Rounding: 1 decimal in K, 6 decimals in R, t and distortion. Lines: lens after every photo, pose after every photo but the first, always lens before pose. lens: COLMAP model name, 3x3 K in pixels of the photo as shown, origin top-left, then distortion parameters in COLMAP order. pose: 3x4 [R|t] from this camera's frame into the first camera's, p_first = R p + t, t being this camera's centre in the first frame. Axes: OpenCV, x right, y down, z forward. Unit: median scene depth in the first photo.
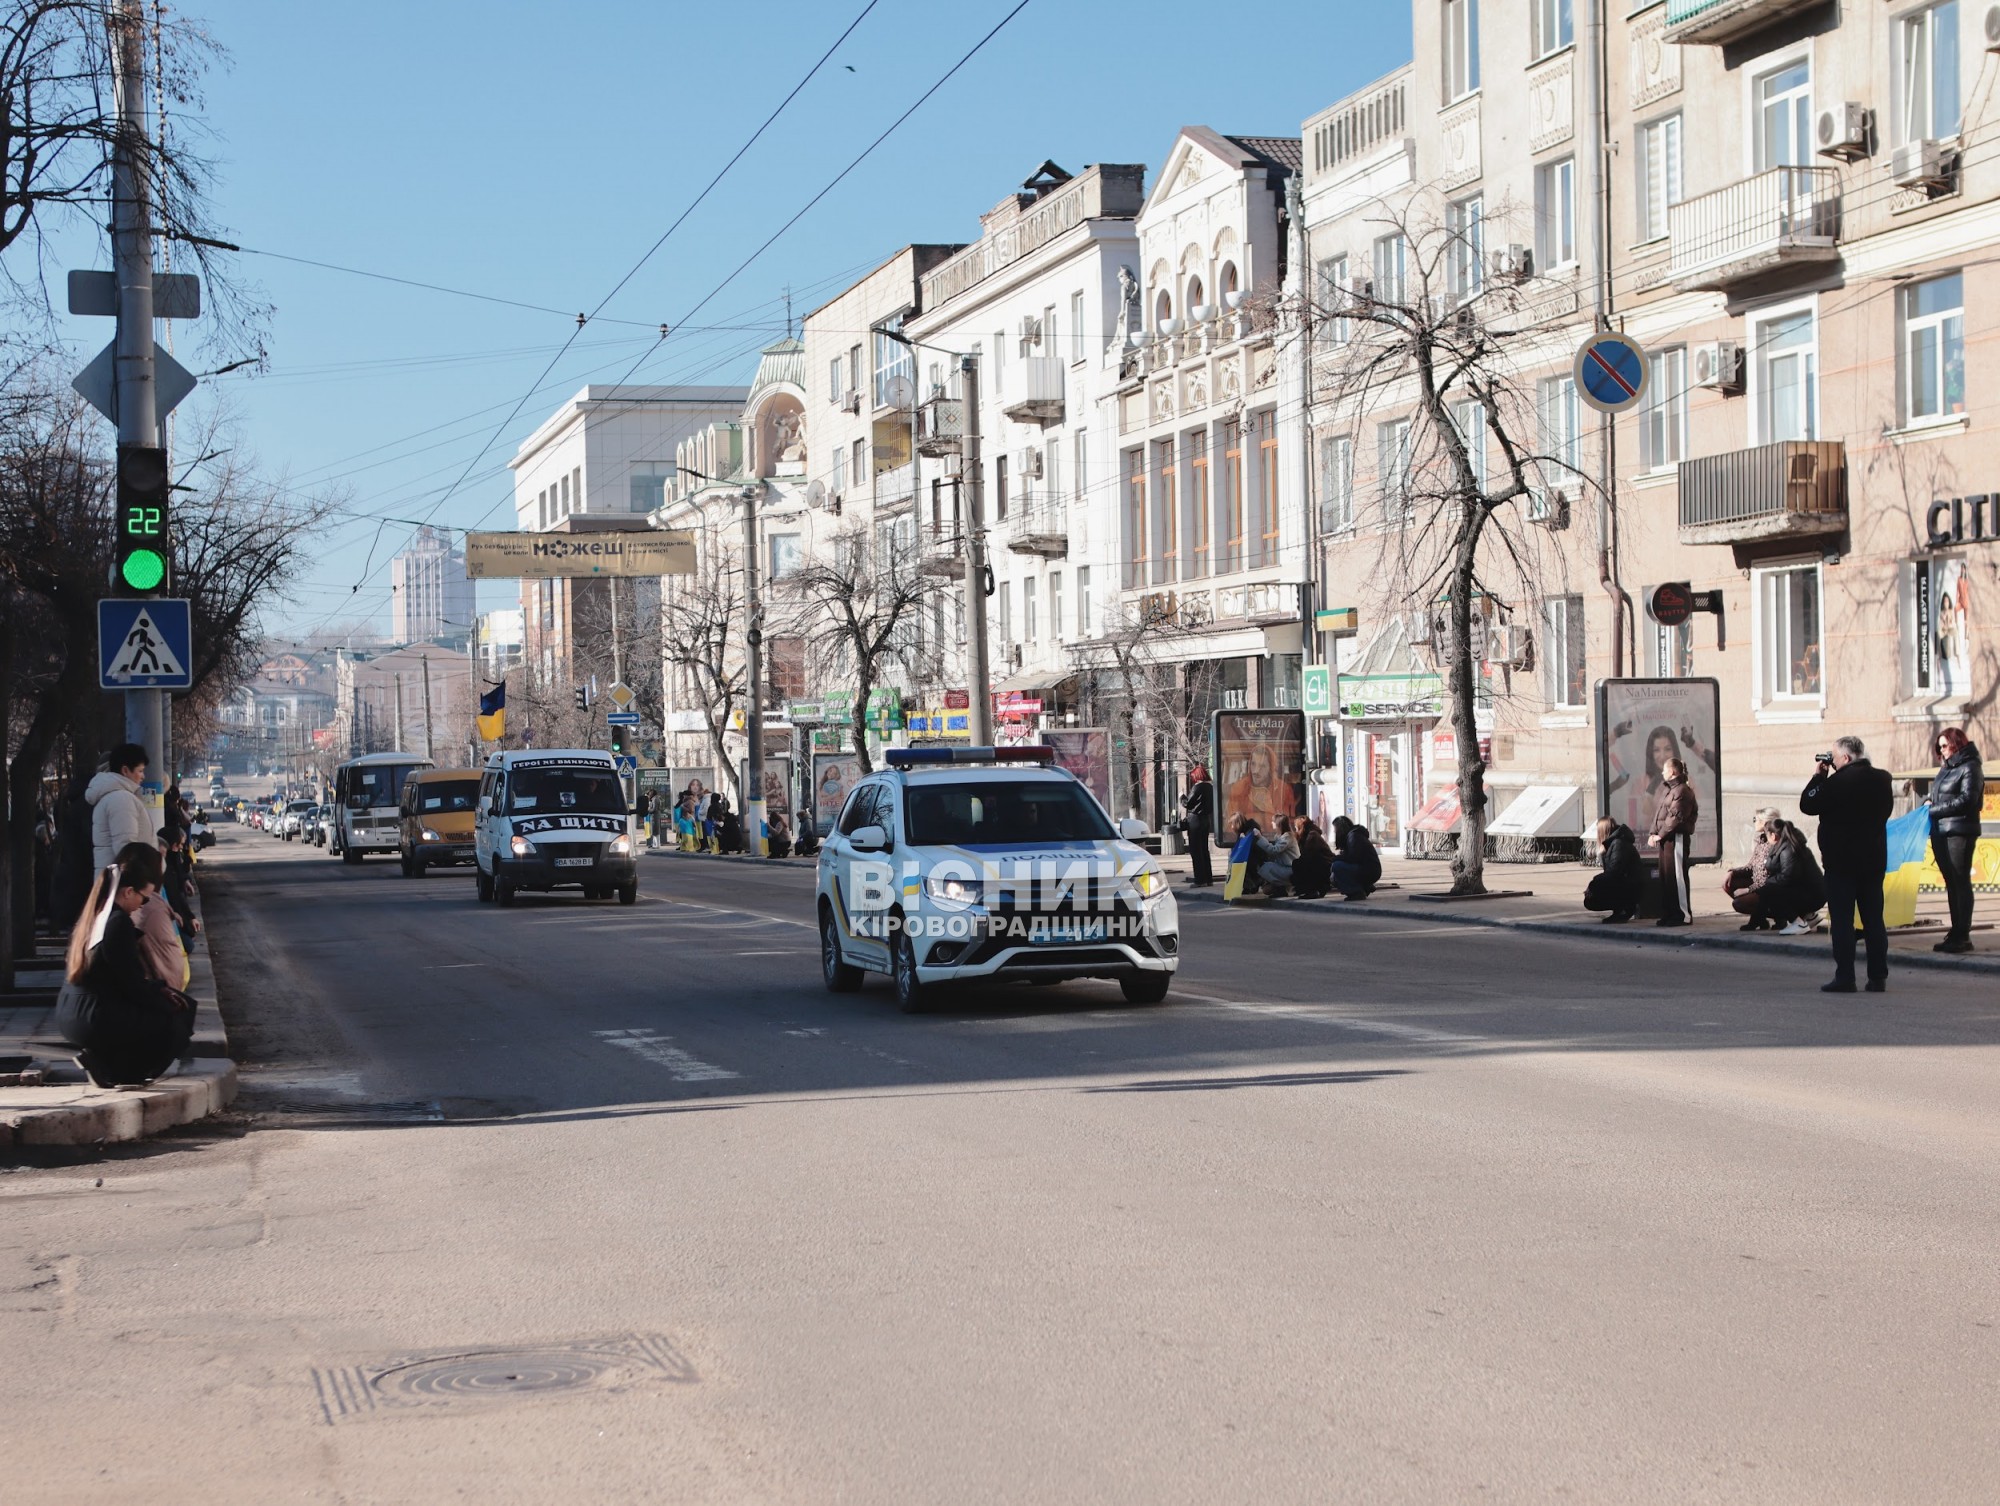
lens RADIAL K [[3348.6, 0, 1000.0], [0, 3348.6, 753.0], [0, 0, 1]] dist [-0.016758, 0.518954]
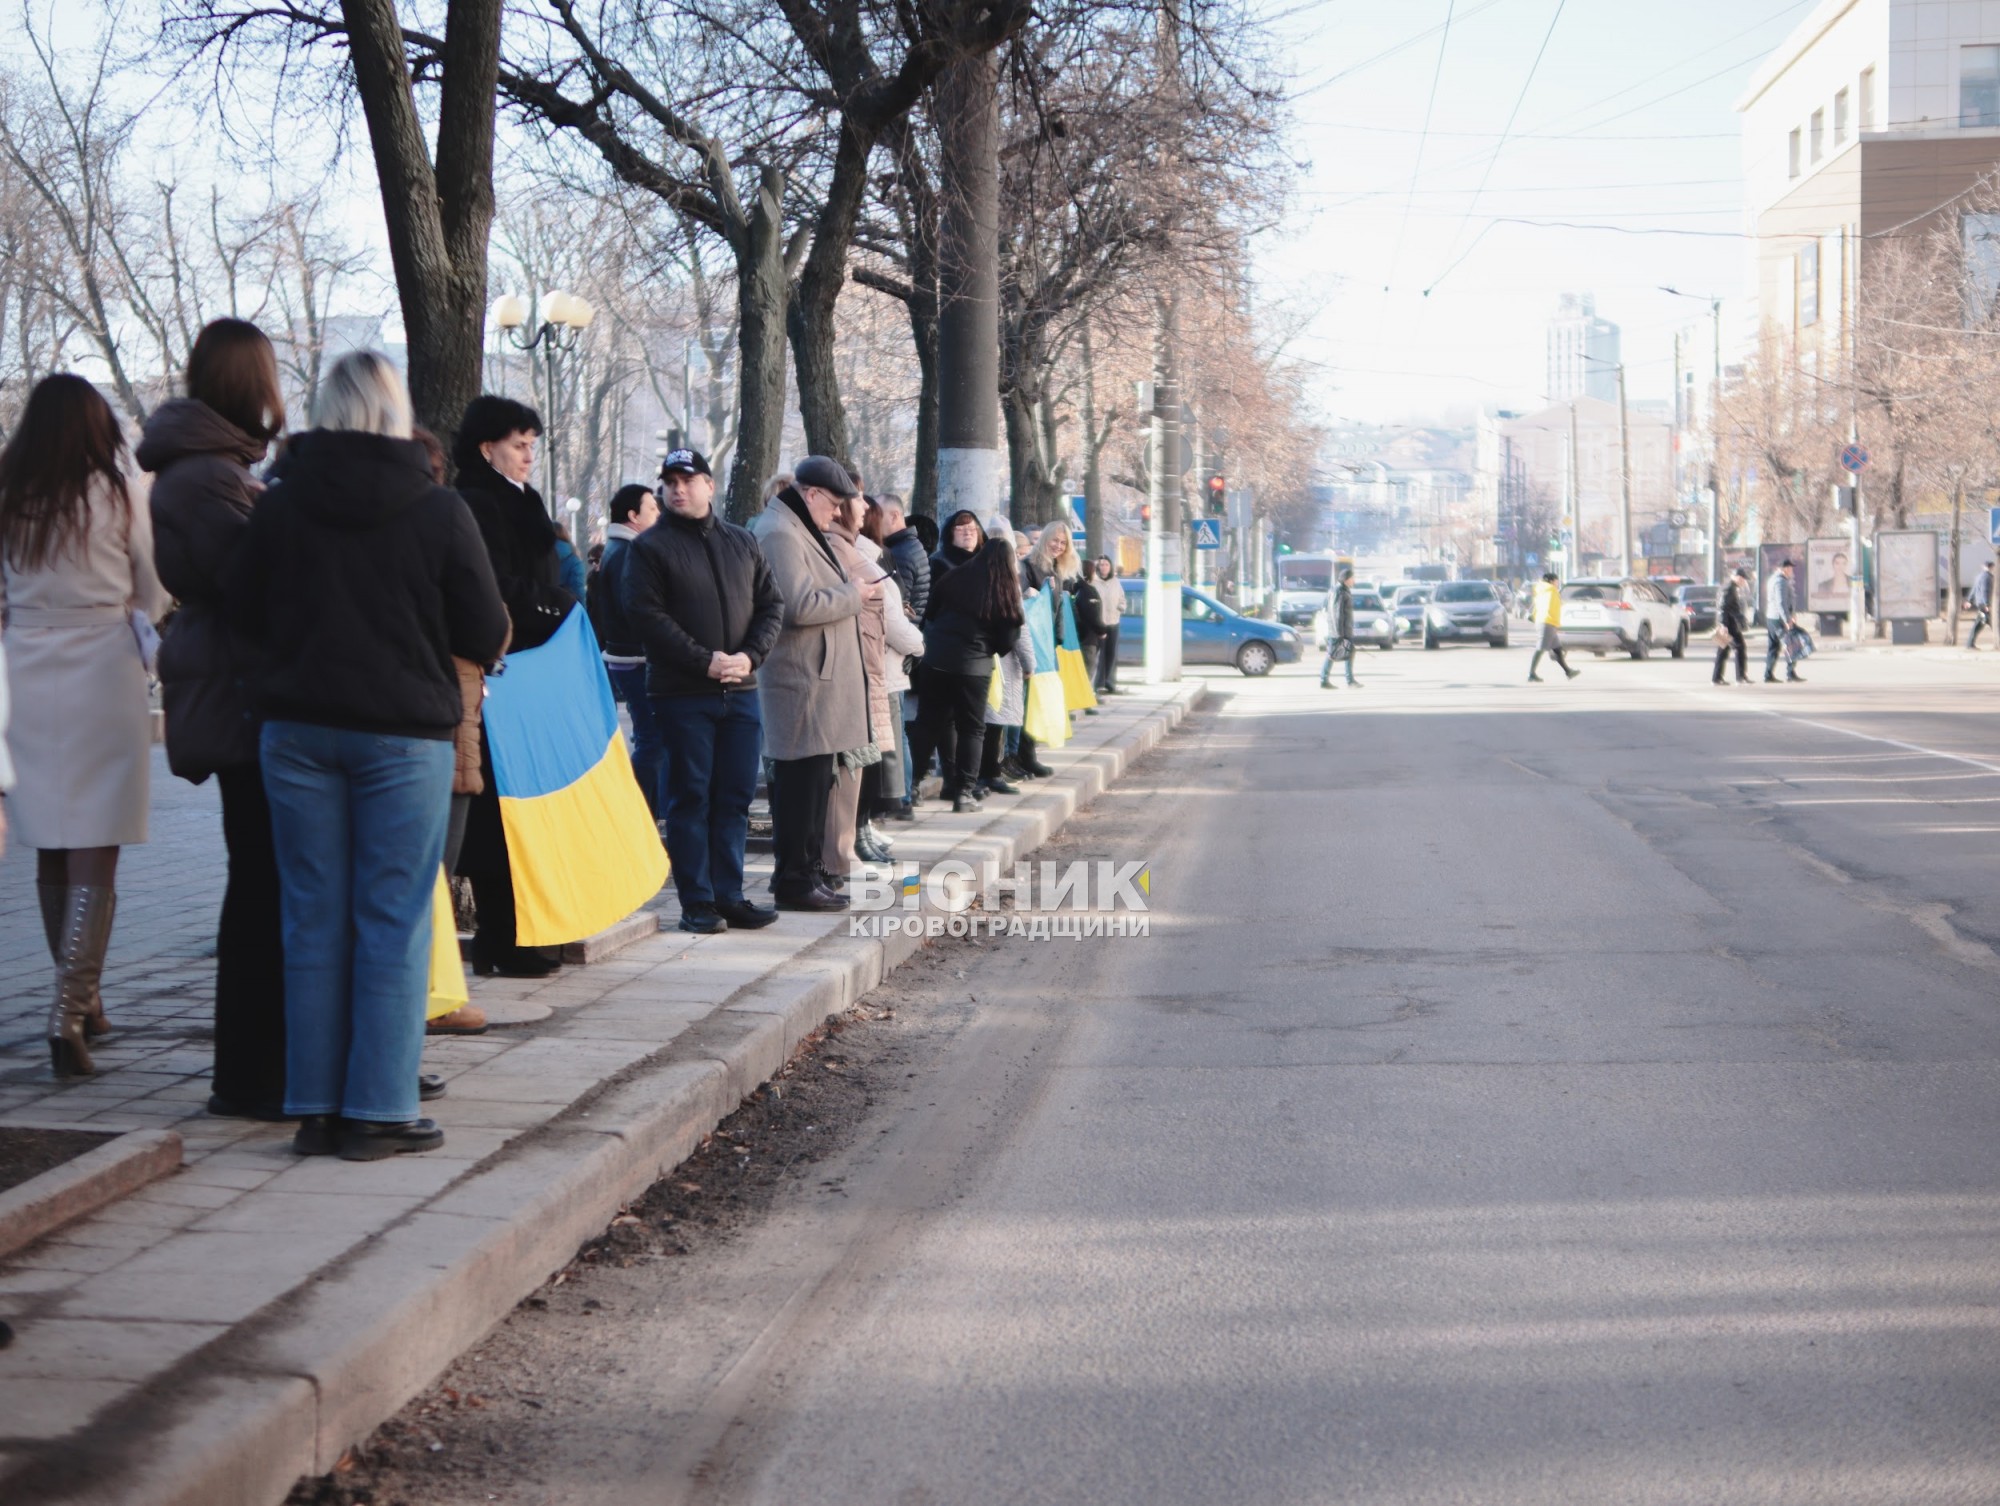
lens RADIAL K [[3348.6, 0, 1000.0], [0, 3348.6, 753.0], [0, 0, 1]] dist [-0.016758, 0.518954]
pose [[0.944702, 0.024602, -0.327007, -0.034959], [-0.003696, 0.997917, 0.064399, 0.003105], [0.327910, -0.059629, 0.942825, 0.163753]]
